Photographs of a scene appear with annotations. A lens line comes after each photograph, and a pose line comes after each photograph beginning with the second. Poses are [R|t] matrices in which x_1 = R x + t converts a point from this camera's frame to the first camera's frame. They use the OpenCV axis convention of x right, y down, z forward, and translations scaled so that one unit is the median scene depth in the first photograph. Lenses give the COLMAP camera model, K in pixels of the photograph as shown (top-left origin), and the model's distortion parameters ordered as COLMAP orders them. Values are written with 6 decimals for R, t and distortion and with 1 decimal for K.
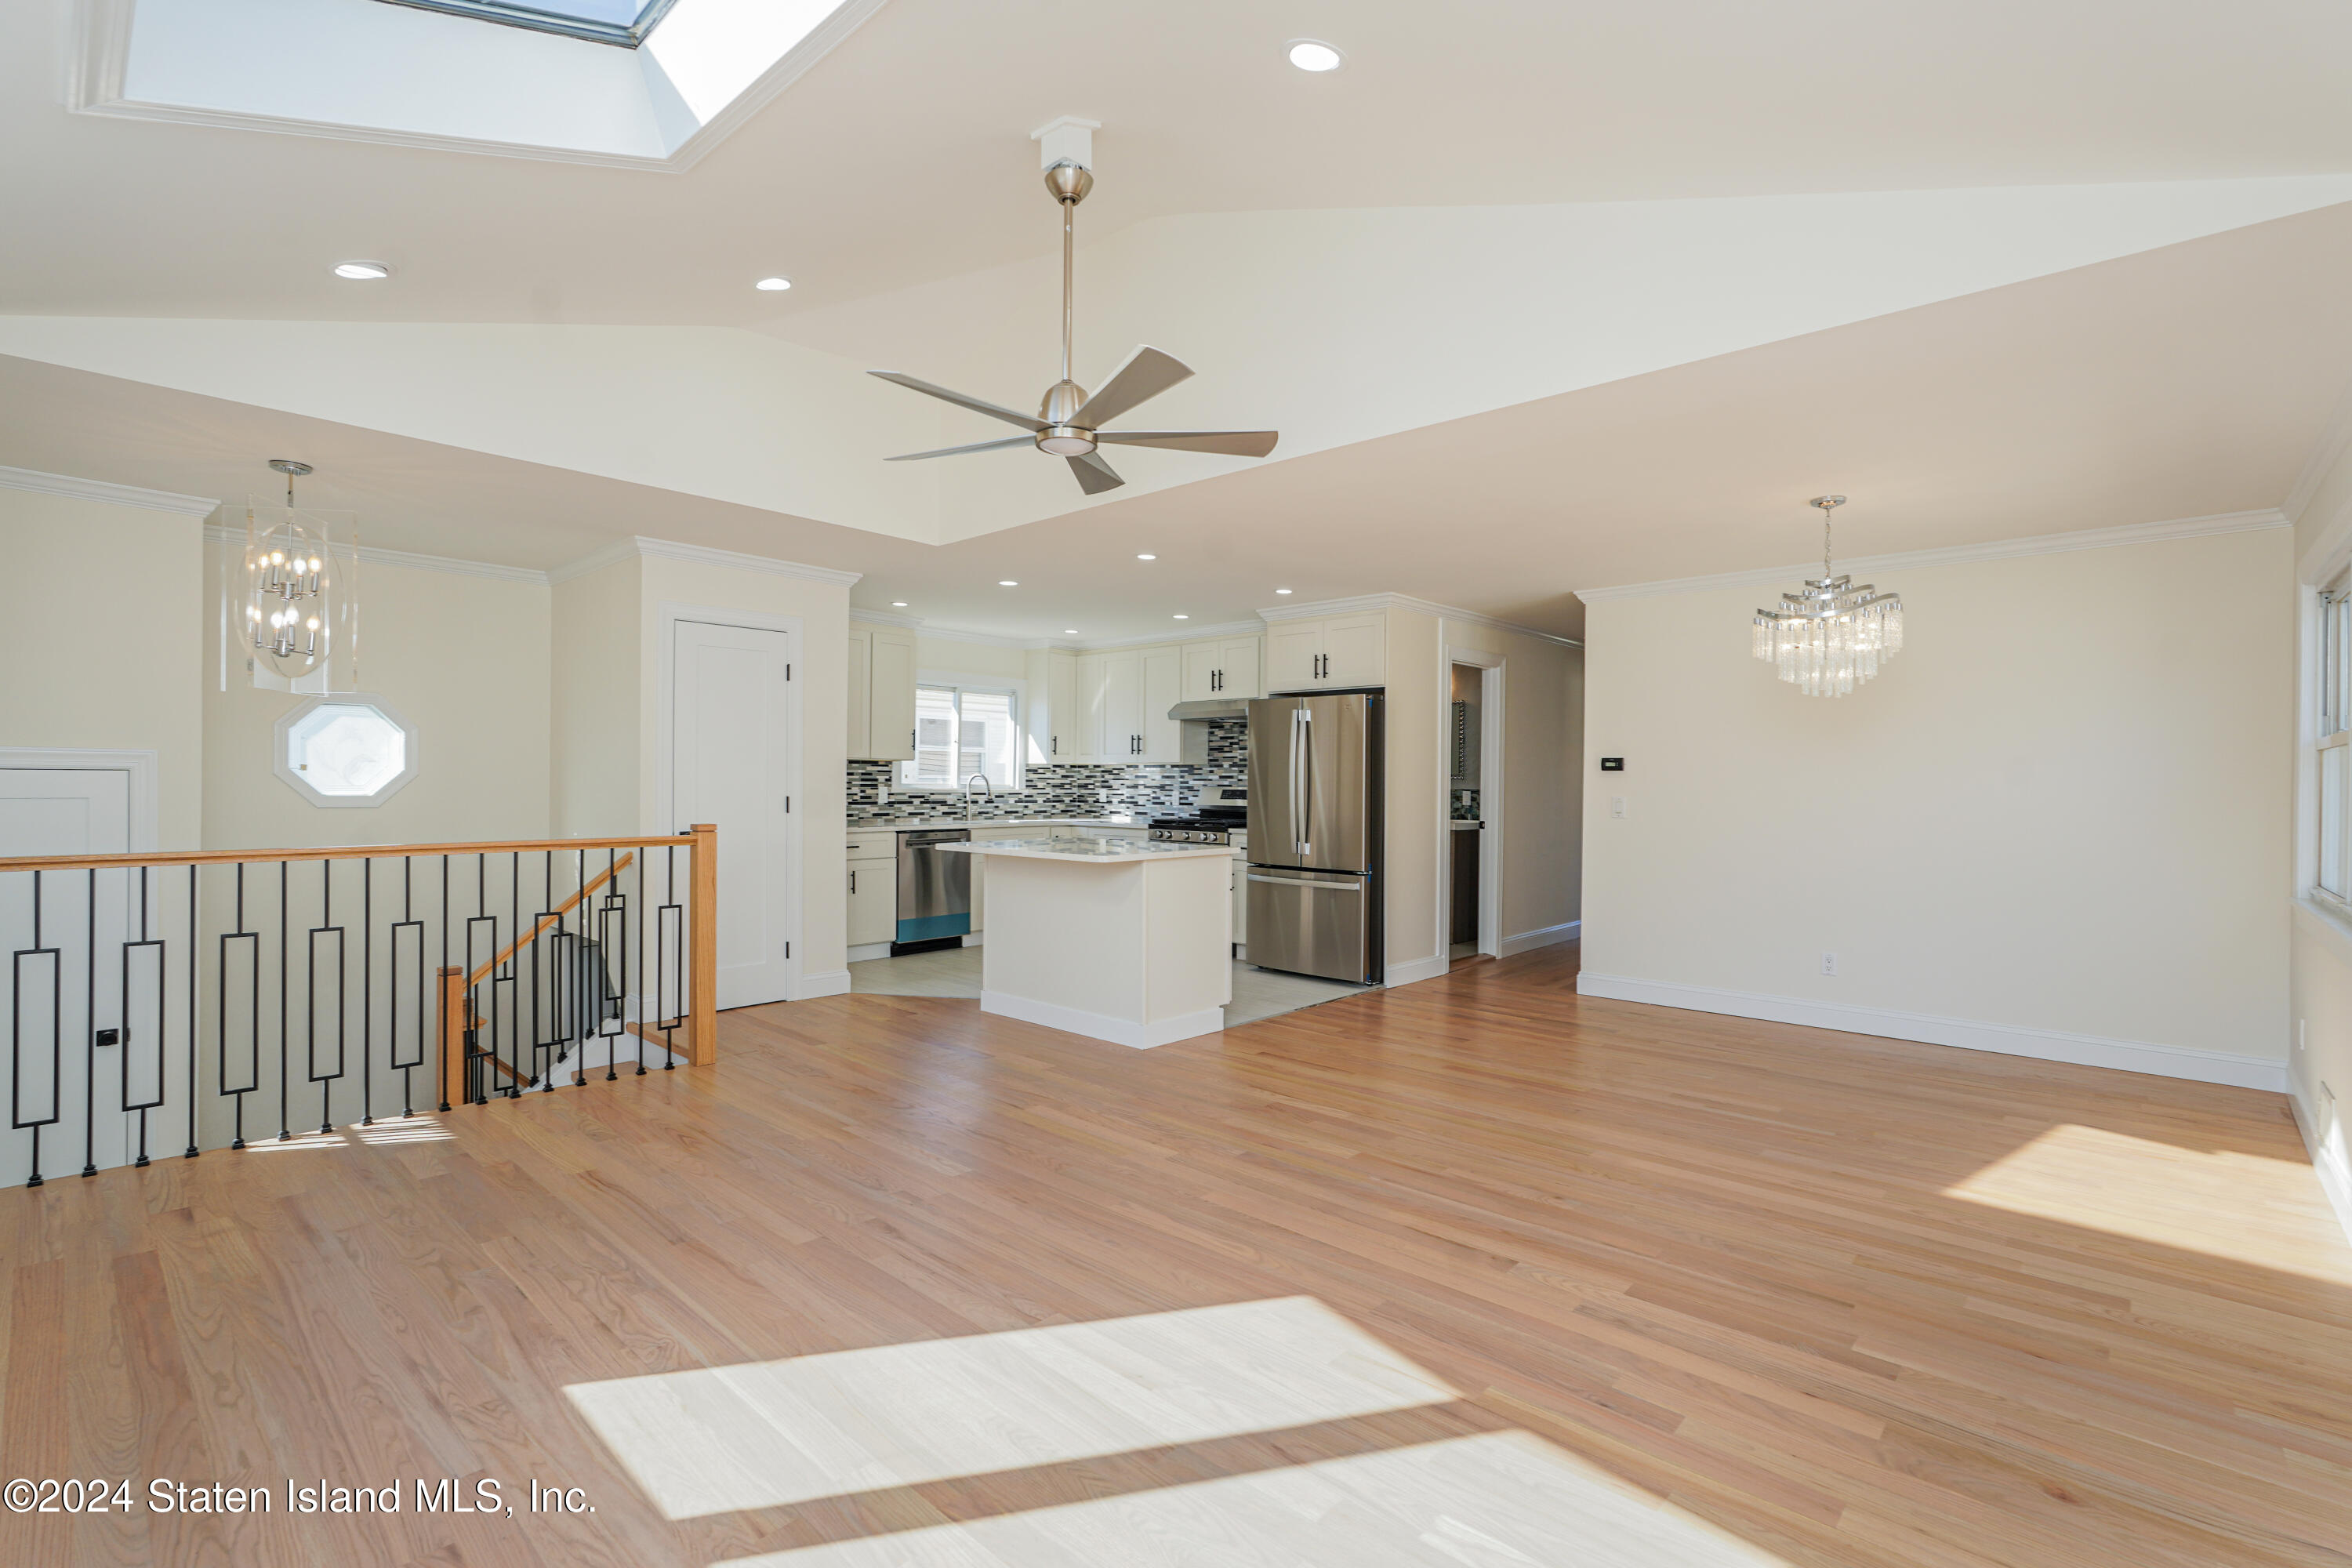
lens RADIAL K [[1052.9, 0, 1176.0], [0, 1052.9, 784.0], [0, 0, 1]] dist [-0.020609, 0.009405]
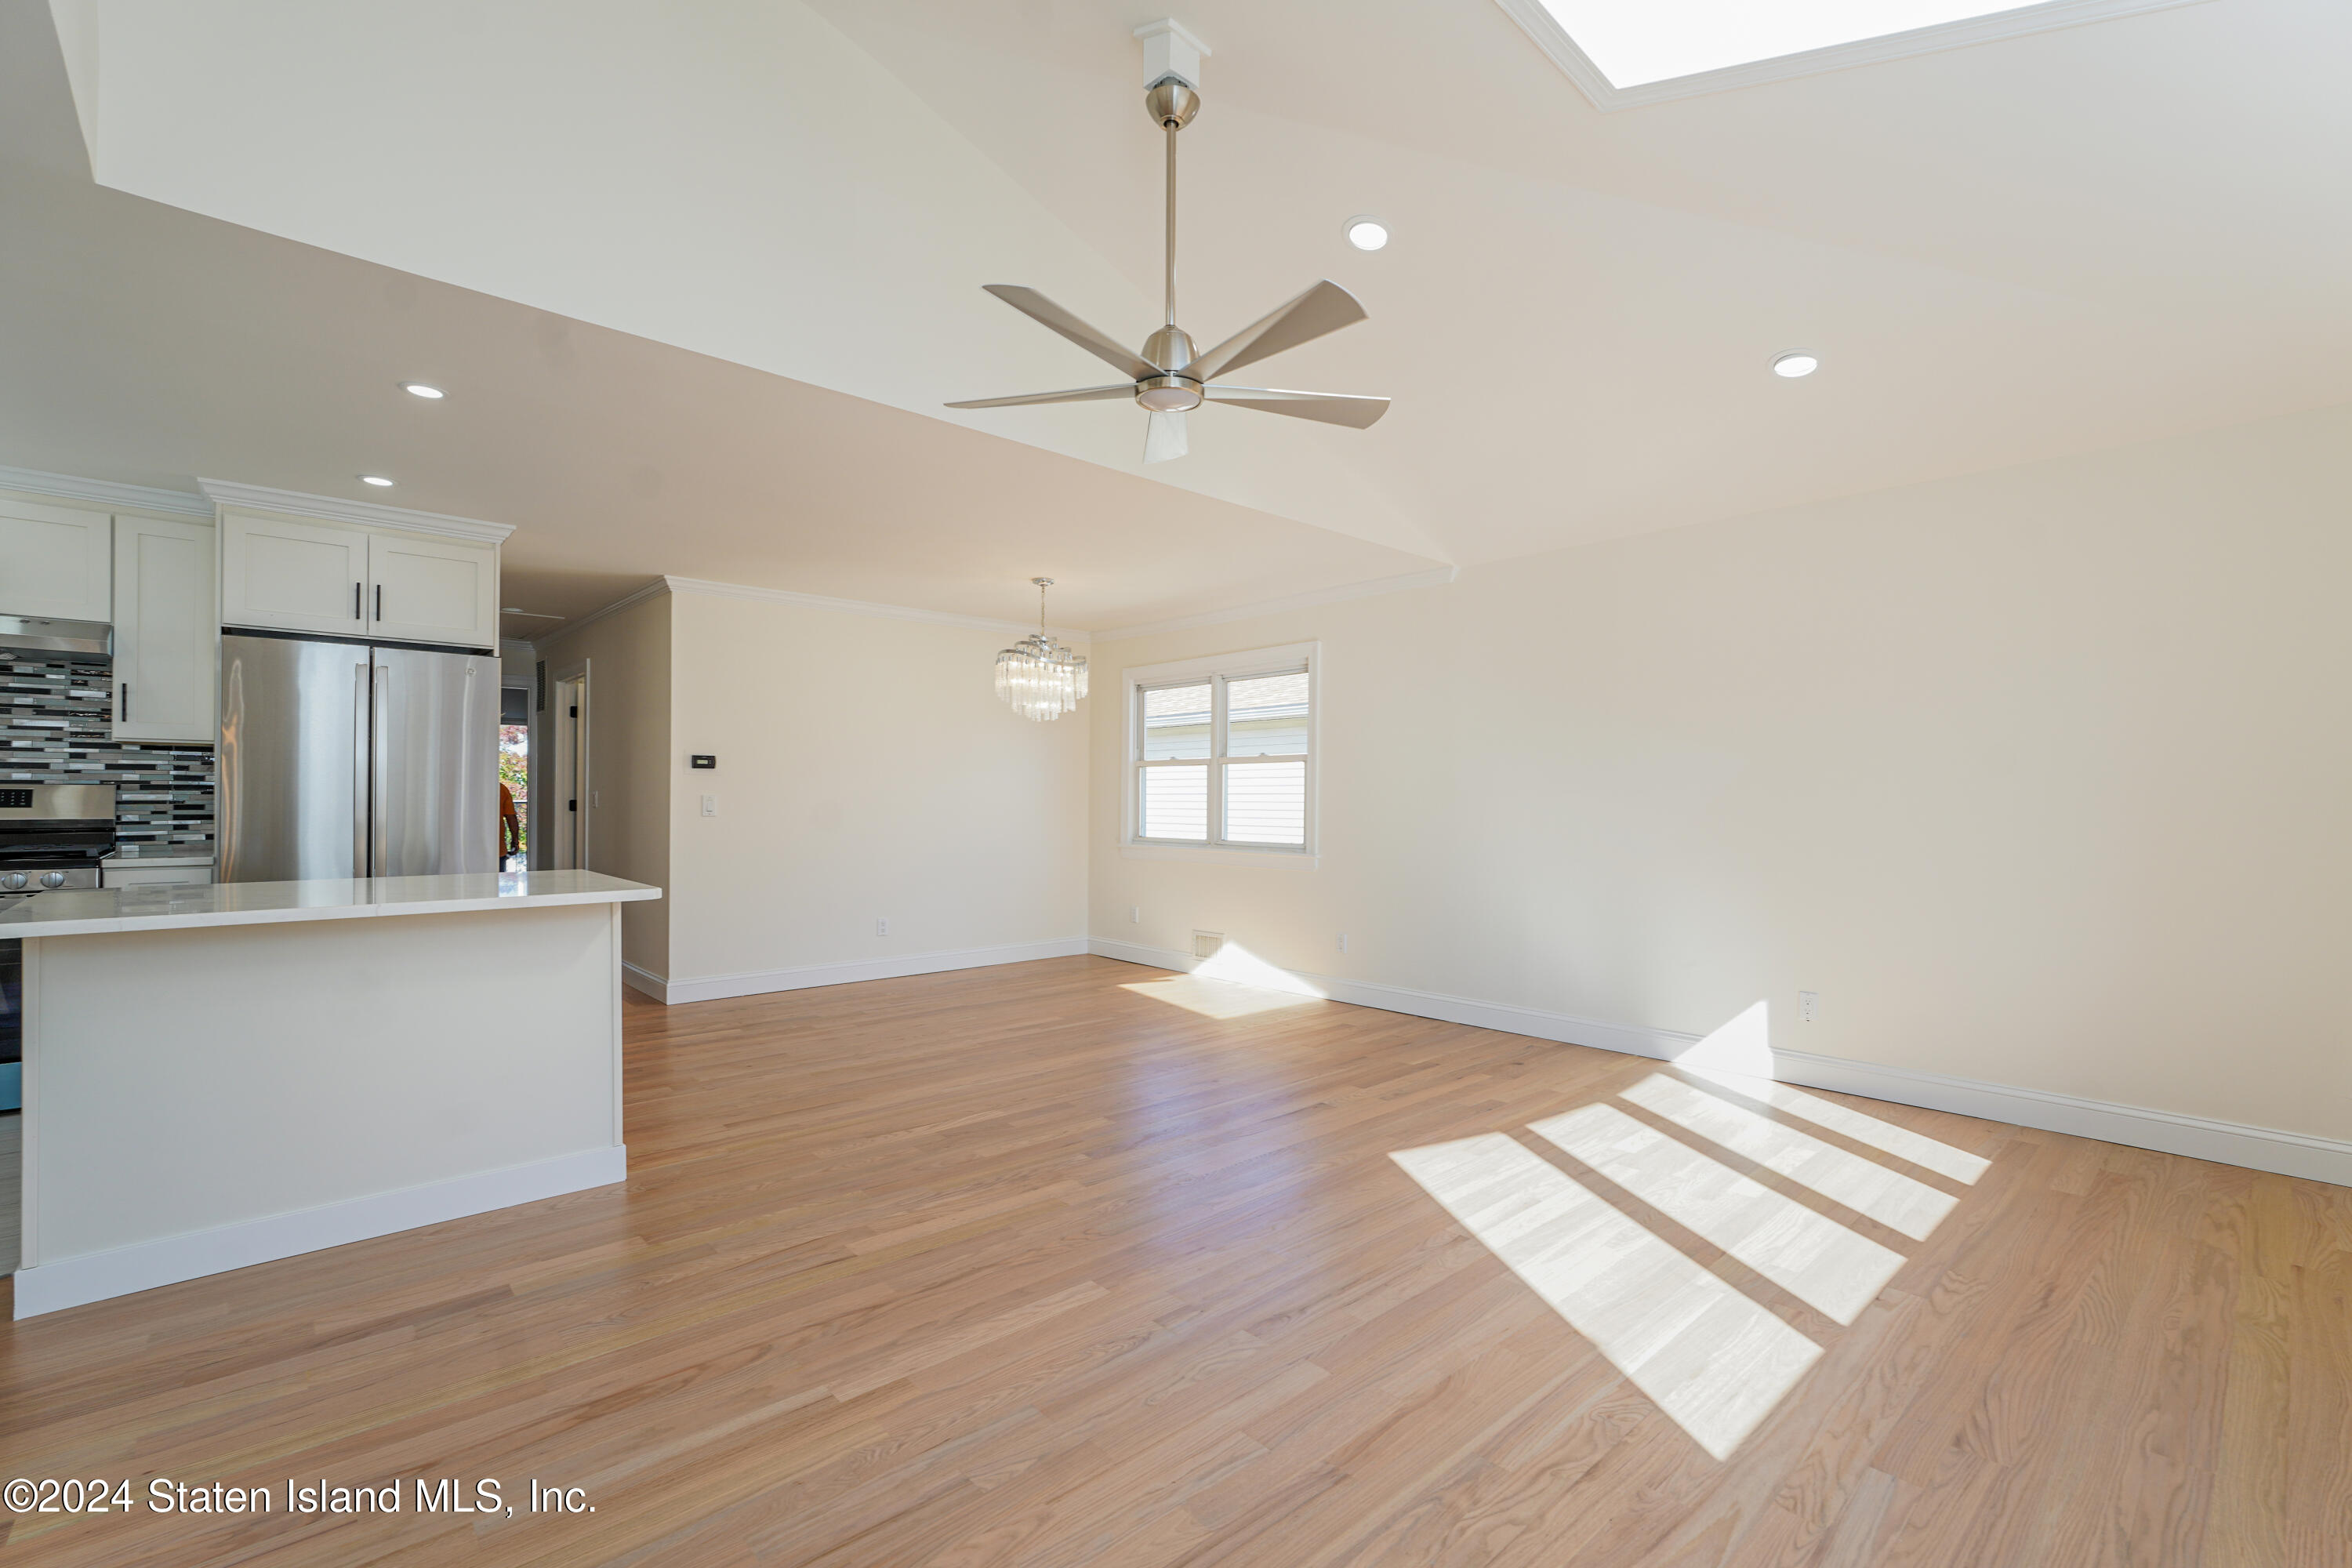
lens RADIAL K [[1033.7, 0, 1188.2], [0, 1033.7, 796.6], [0, 0, 1]] dist [-0.018155, 0.008237]
pose [[0.083823, -0.007580, 0.996452, -0.700012], [-0.002894, 0.999965, 0.007850, 0.006356], [-0.996476, -0.003542, 0.083798, 0.650837]]
